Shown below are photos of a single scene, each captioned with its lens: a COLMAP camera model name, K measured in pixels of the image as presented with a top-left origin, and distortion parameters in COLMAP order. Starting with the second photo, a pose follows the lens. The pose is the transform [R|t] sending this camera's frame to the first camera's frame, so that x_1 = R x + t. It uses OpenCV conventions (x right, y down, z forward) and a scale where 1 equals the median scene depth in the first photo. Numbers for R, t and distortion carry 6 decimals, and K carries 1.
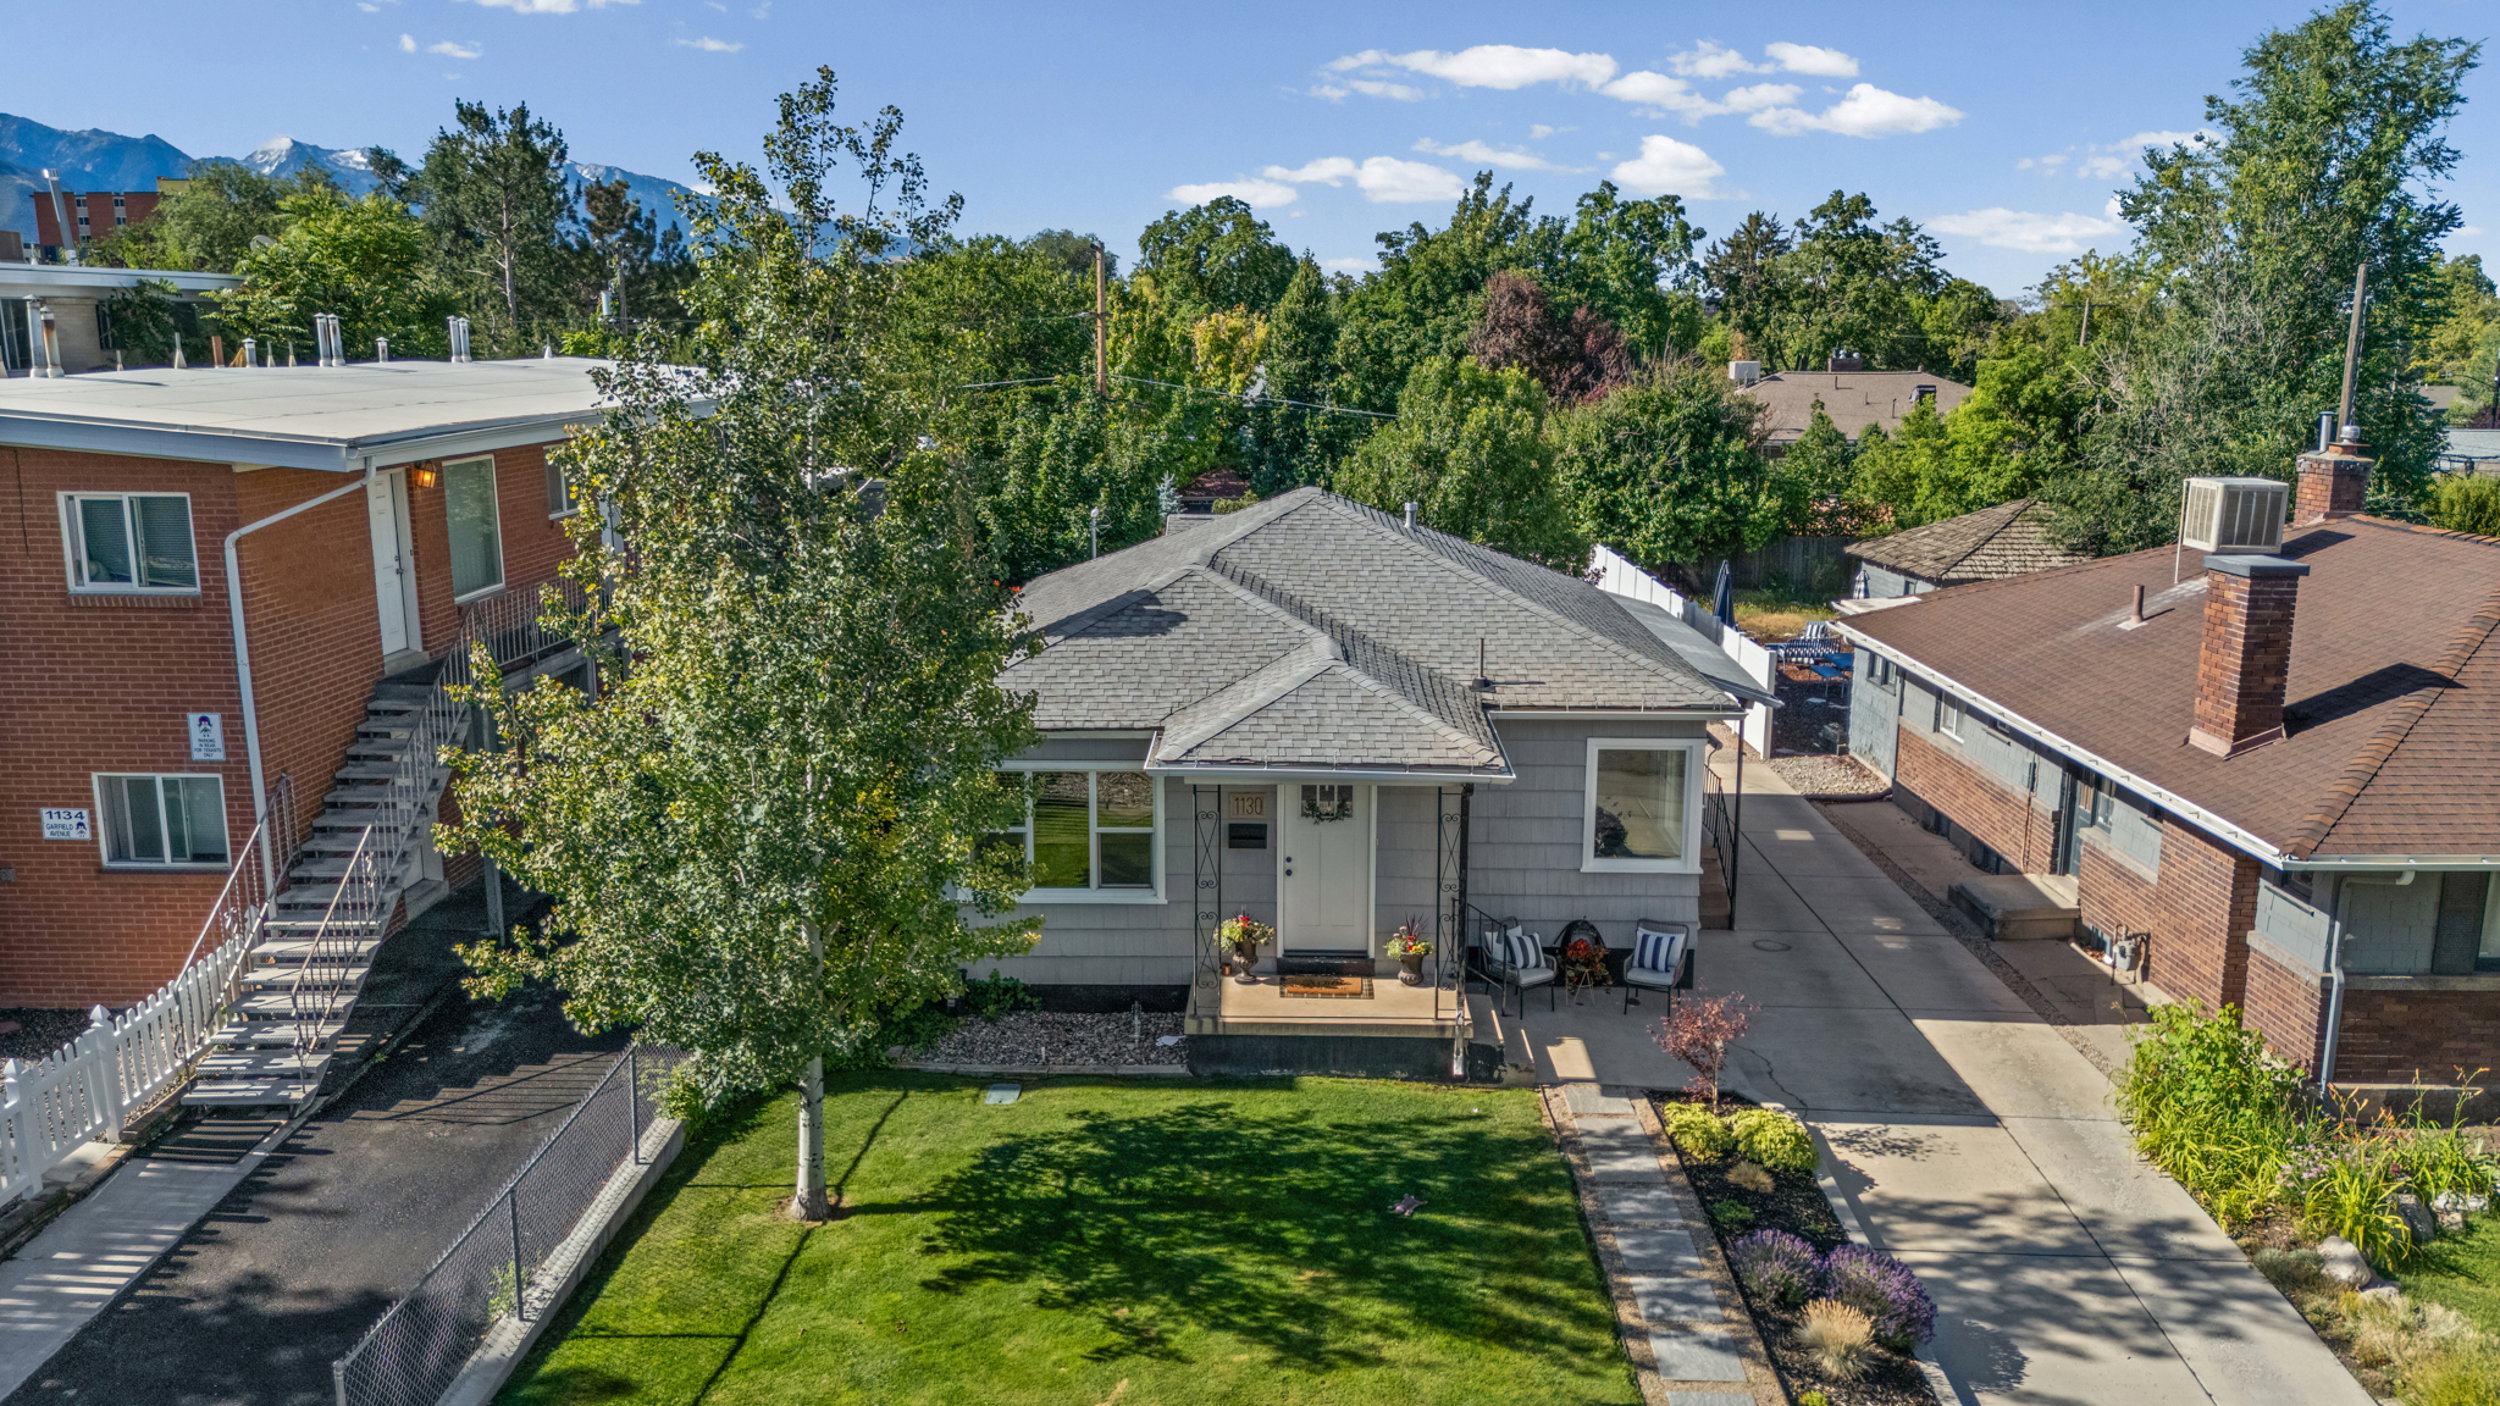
lens RADIAL K [[1845.7, 0, 1281.7], [0, 1845.7, 708.1], [0, 0, 1]] dist [0.087116, -0.094815]
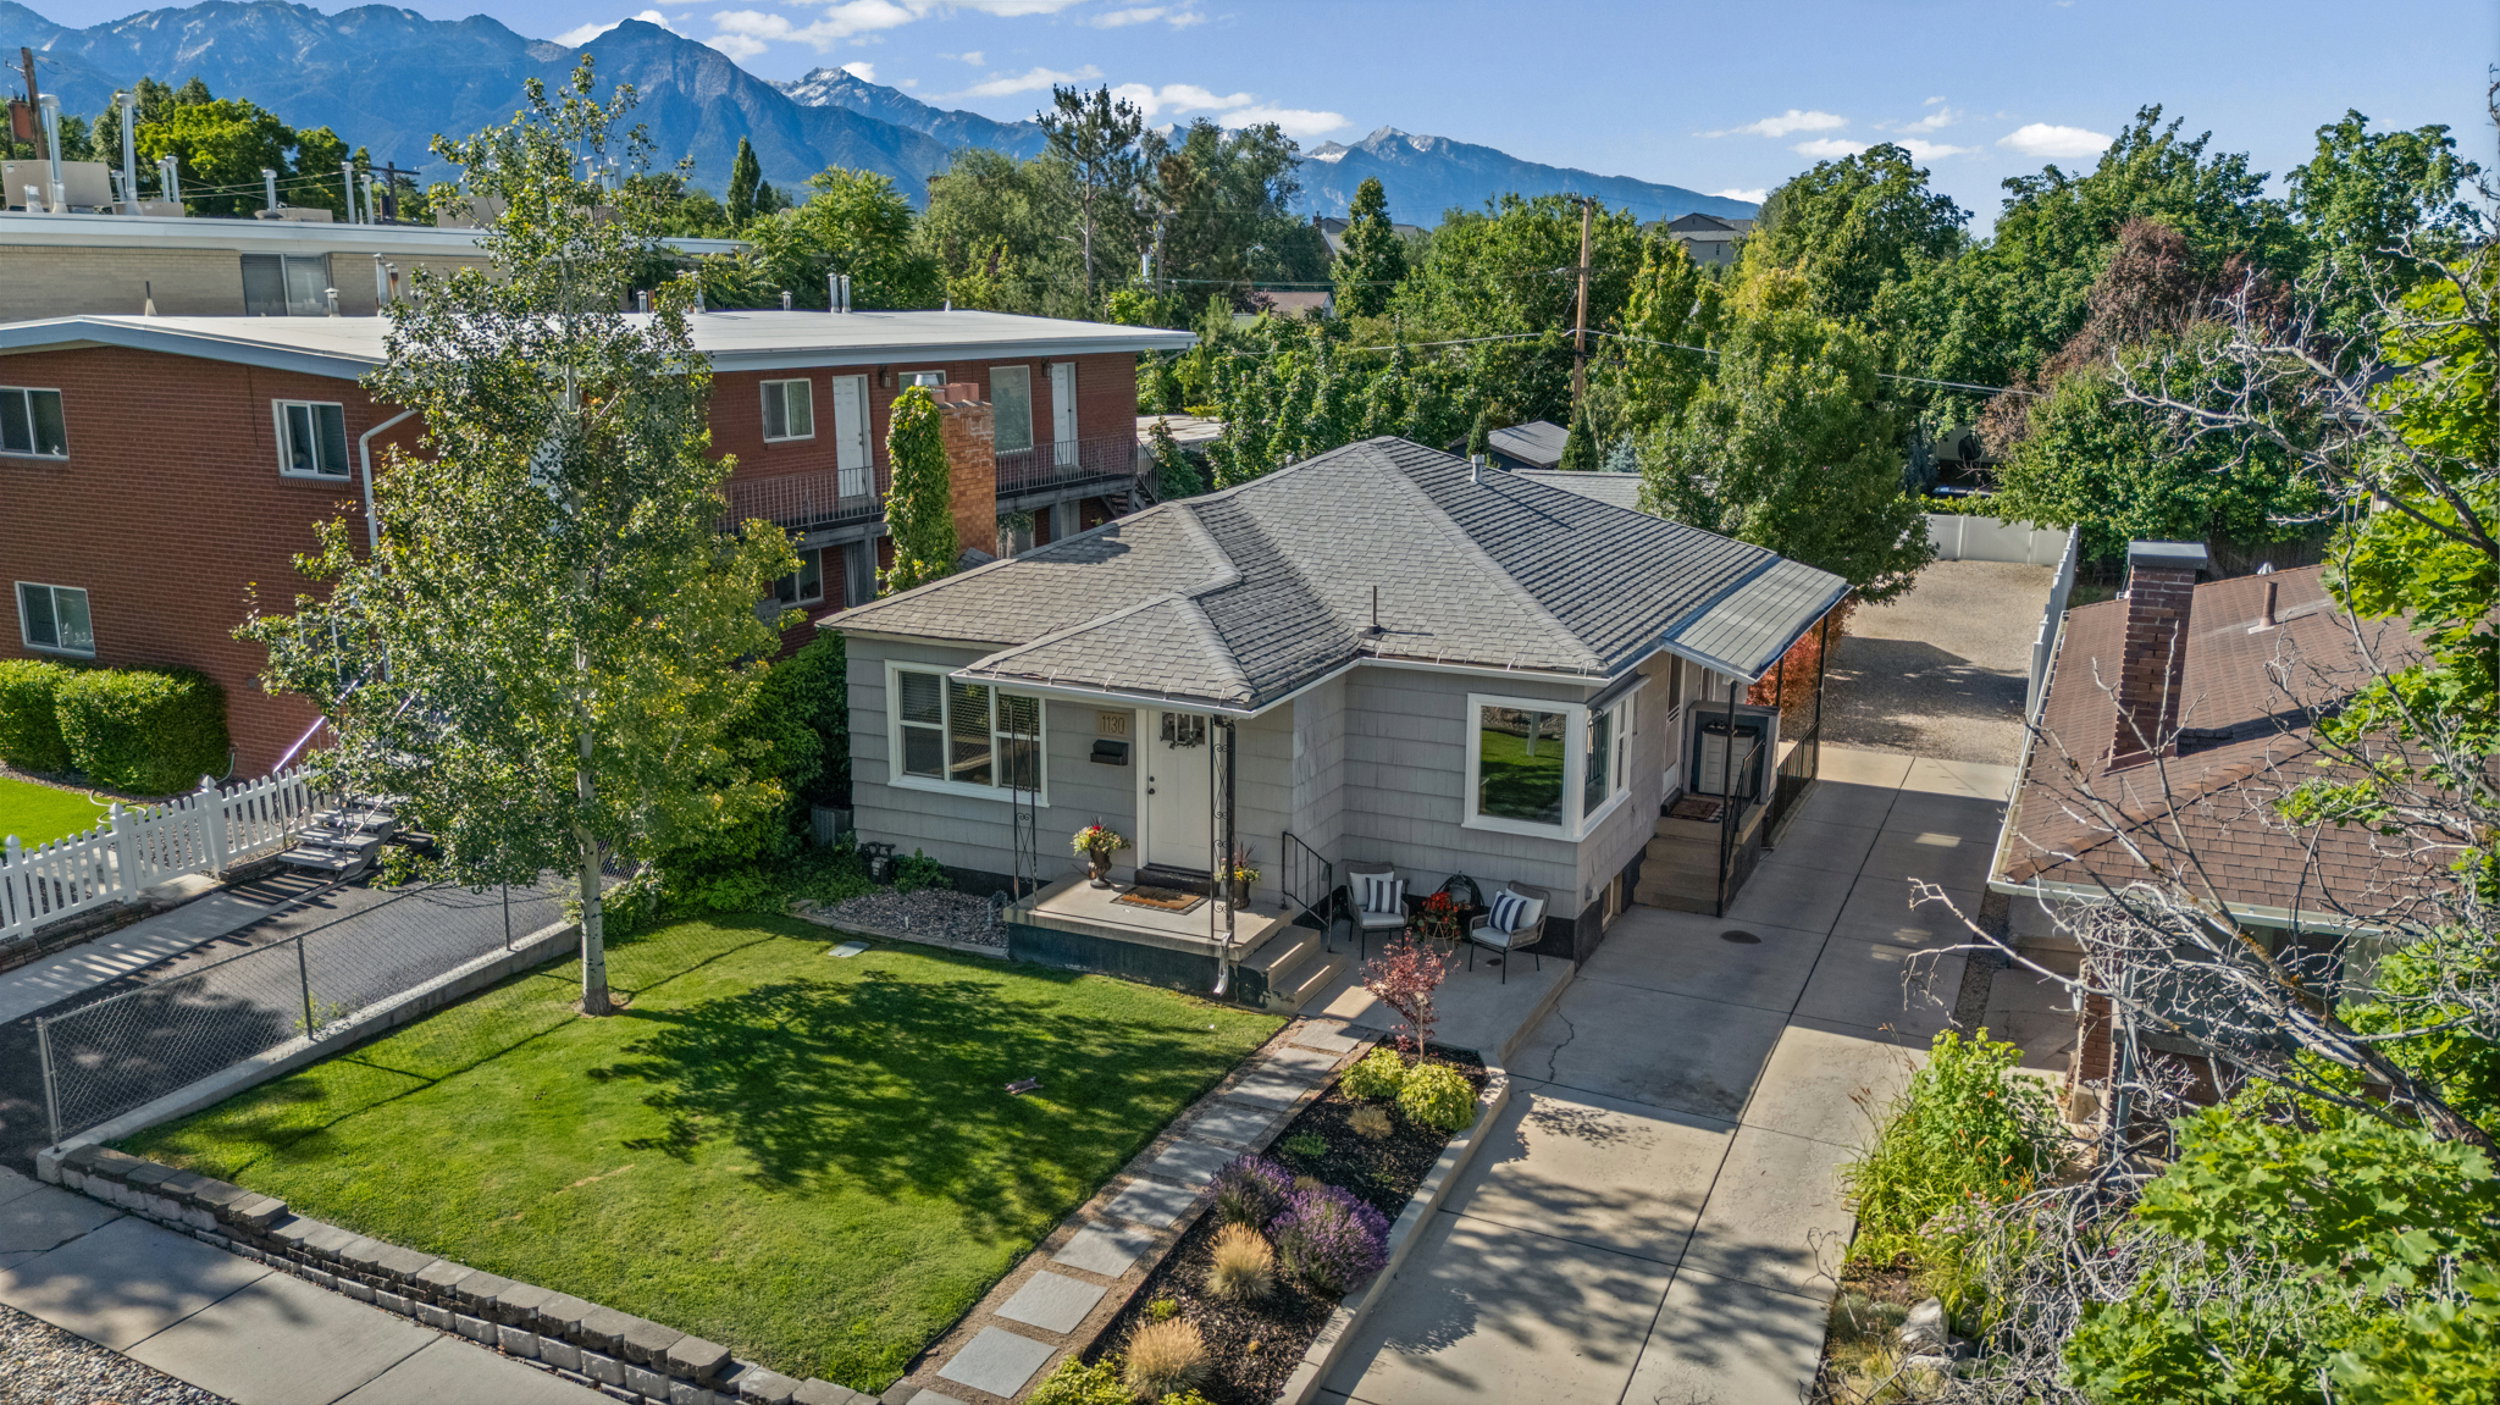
lens RADIAL K [[1845.7, 0, 1281.7], [0, 1845.7, 707.6], [0, 0, 1]] dist [0.087116, -0.094815]
pose [[0.914121, 0.090869, -0.395128, 0.529199], [-0.082858, 0.995862, 0.037331, -0.005332], [0.396885, -0.001386, 0.917867, 0.054687]]
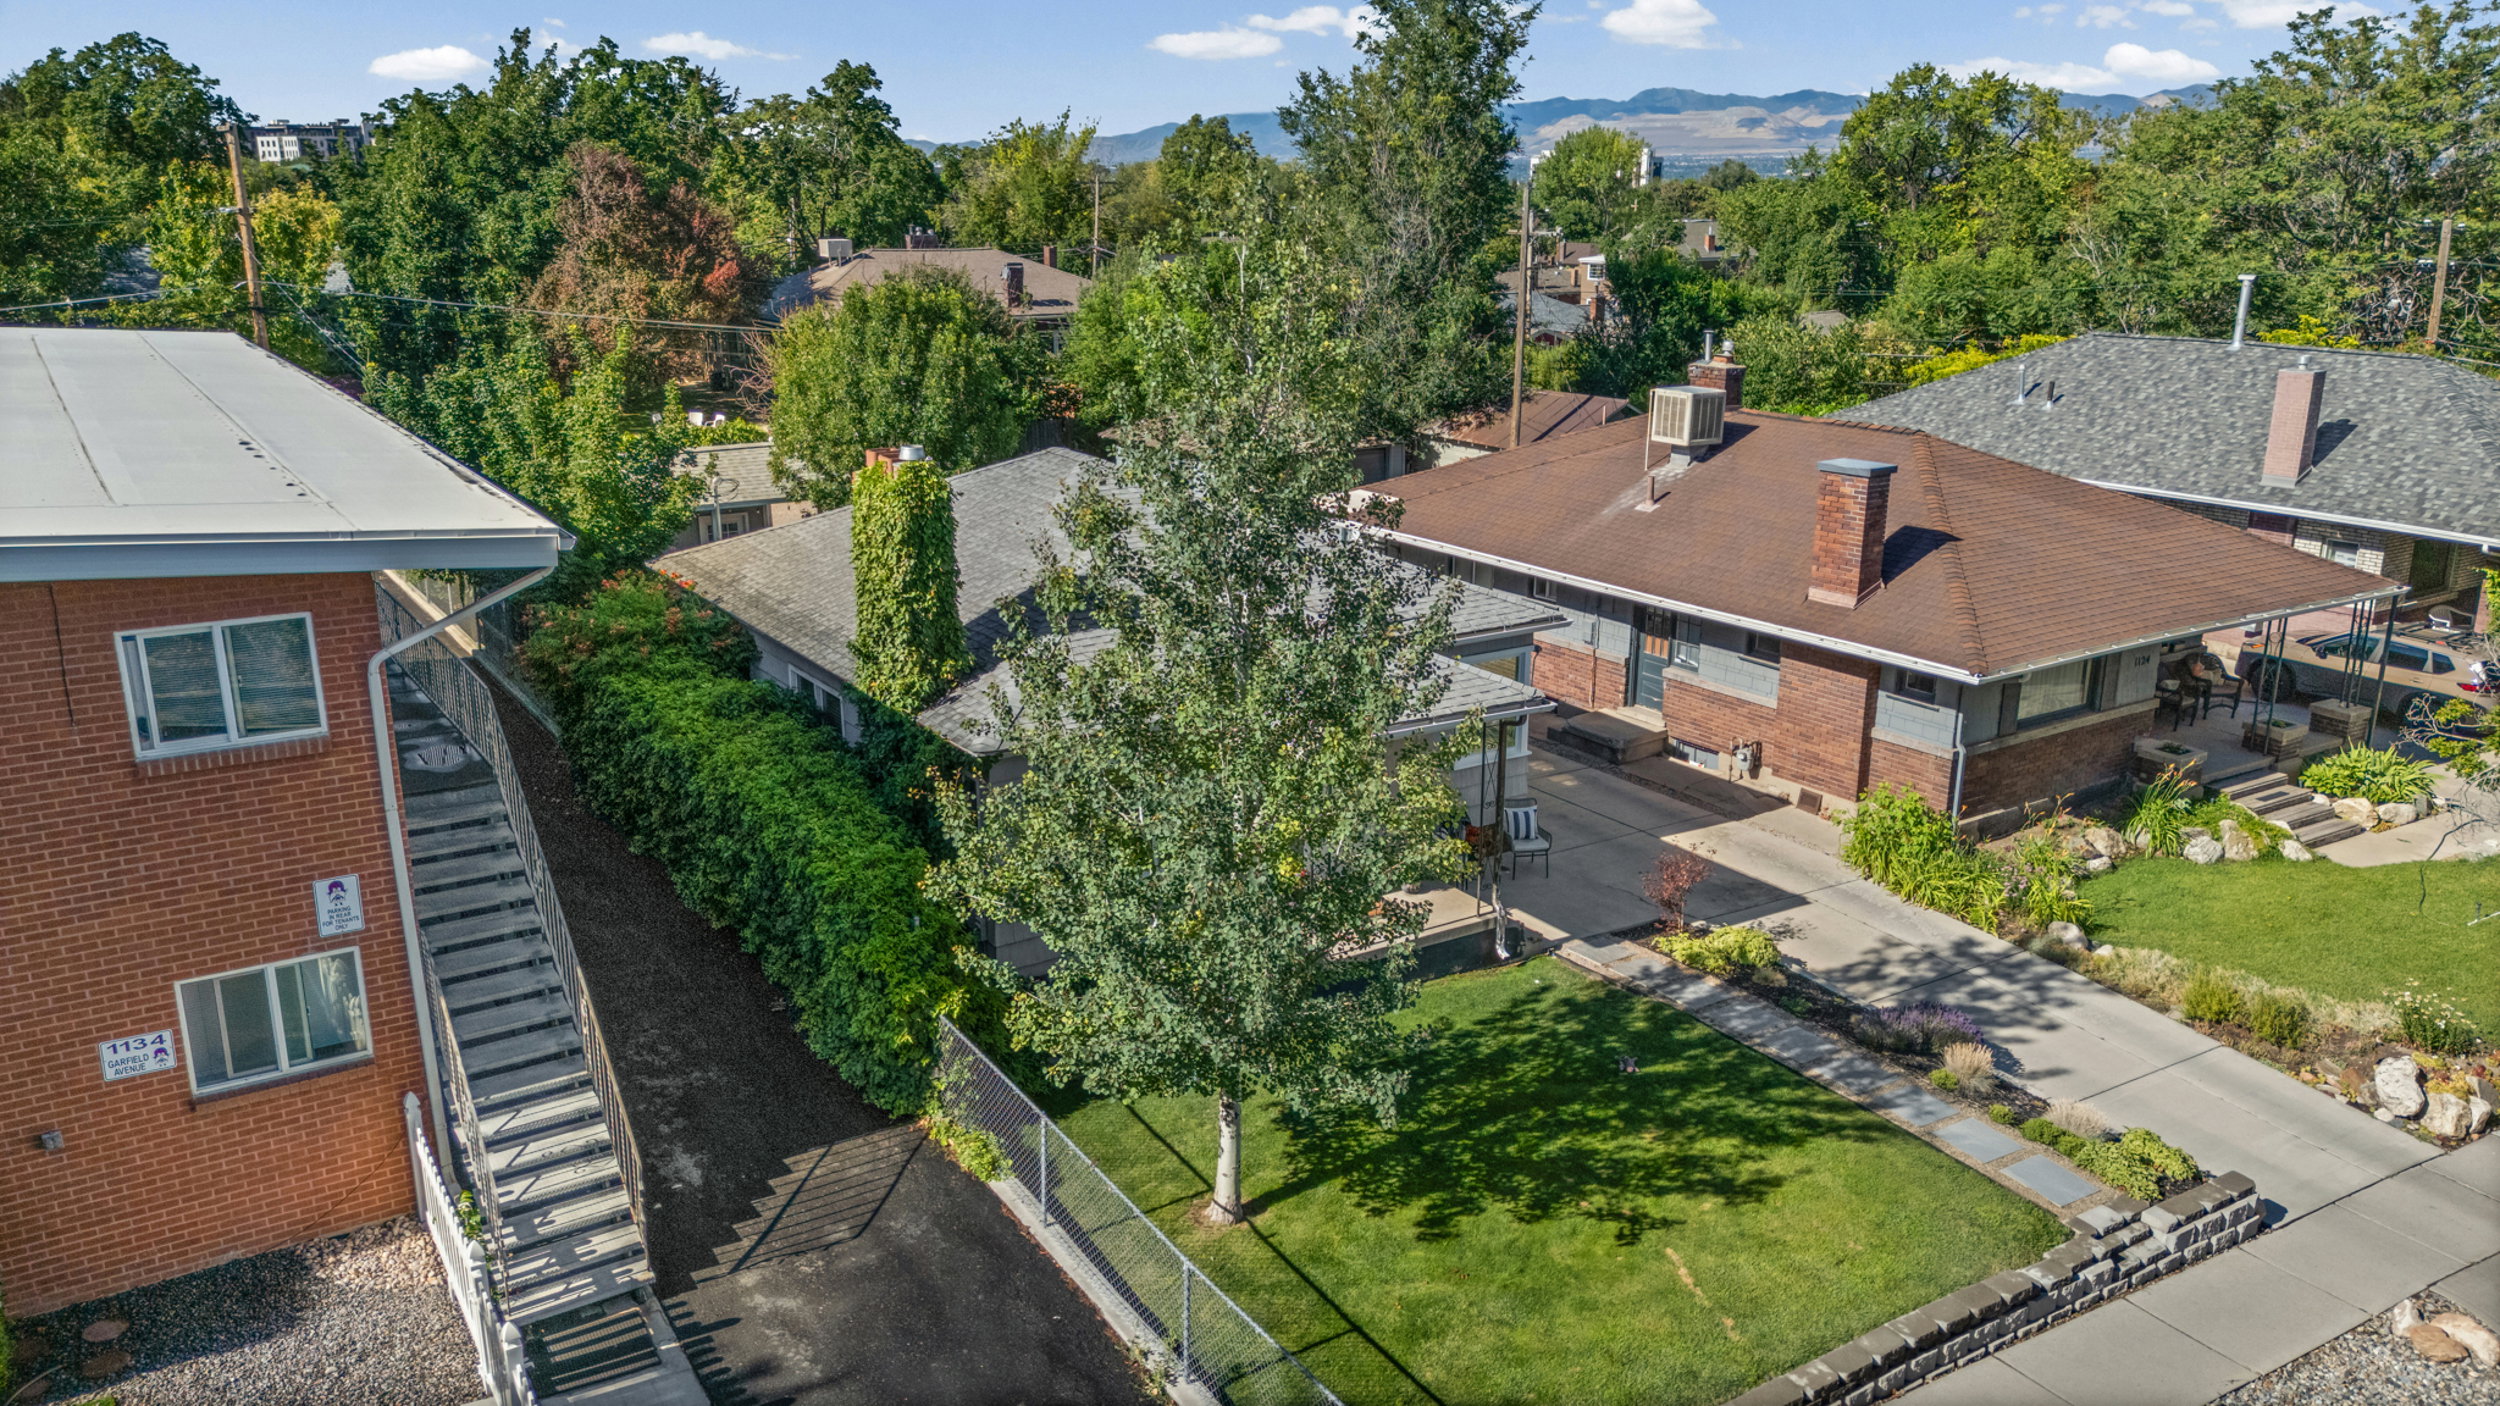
lens RADIAL K [[1833.5, 0, 1266.5], [0, 1833.5, 695.5], [0, 0, 1]] dist [0.088798, -0.084790]
pose [[0.826673, -0.153568, 0.541321, -0.646606], [0.111718, 0.987679, 0.109586, -0.115239], [-0.551480, -0.030117, 0.833644, 0.105244]]
